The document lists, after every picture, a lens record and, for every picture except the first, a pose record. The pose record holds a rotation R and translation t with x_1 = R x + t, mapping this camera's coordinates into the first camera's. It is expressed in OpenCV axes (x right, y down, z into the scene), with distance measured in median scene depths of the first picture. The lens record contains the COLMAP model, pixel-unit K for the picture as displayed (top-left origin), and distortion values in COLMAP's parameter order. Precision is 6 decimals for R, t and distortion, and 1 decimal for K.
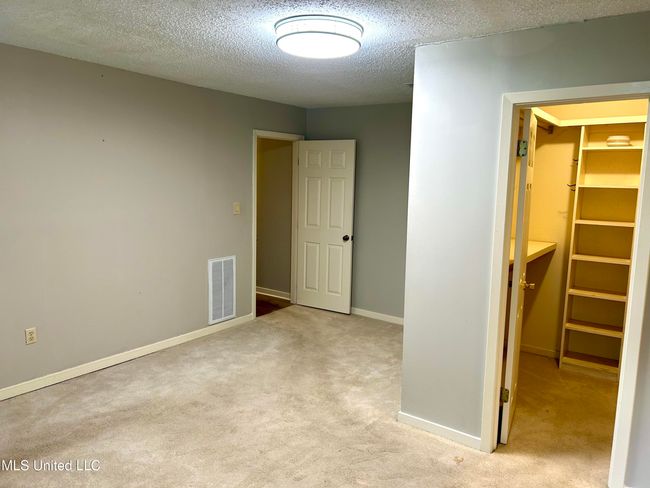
lens RADIAL K [[492.4, 0, 325.5], [0, 492.4, 246.5], [0, 0, 1]] dist [0.037532, 0.003128]
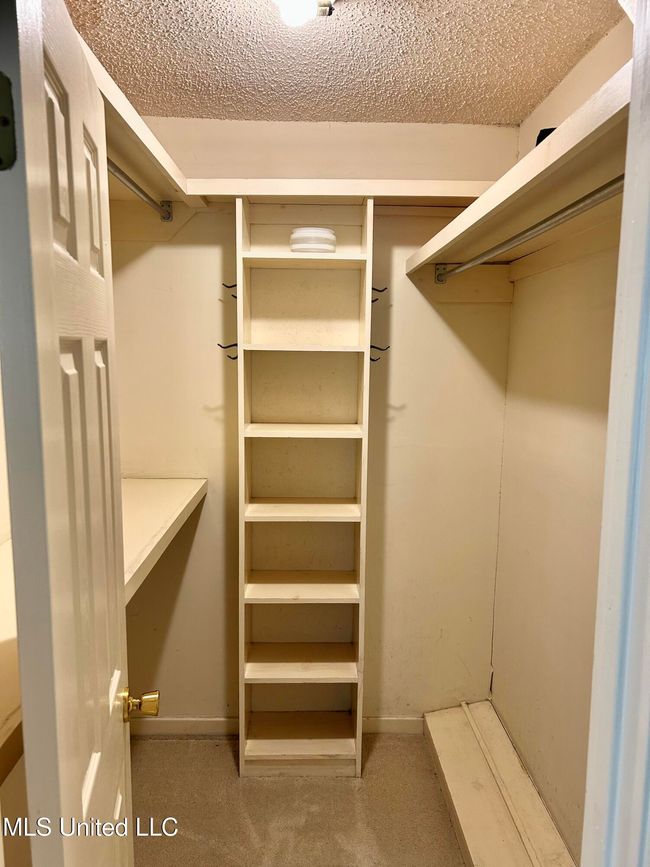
lens RADIAL K [[656.7, 0, 326.5], [0, 656.7, 435.0], [0, 0, 1]] dist [0.037532, 0.003128]
pose [[0.807297, -0.099039, 0.581776, 0.234656], [0.091152, 0.994913, 0.042884, -0.064923], [-0.583064, 0.018410, 0.812218, 0.506580]]
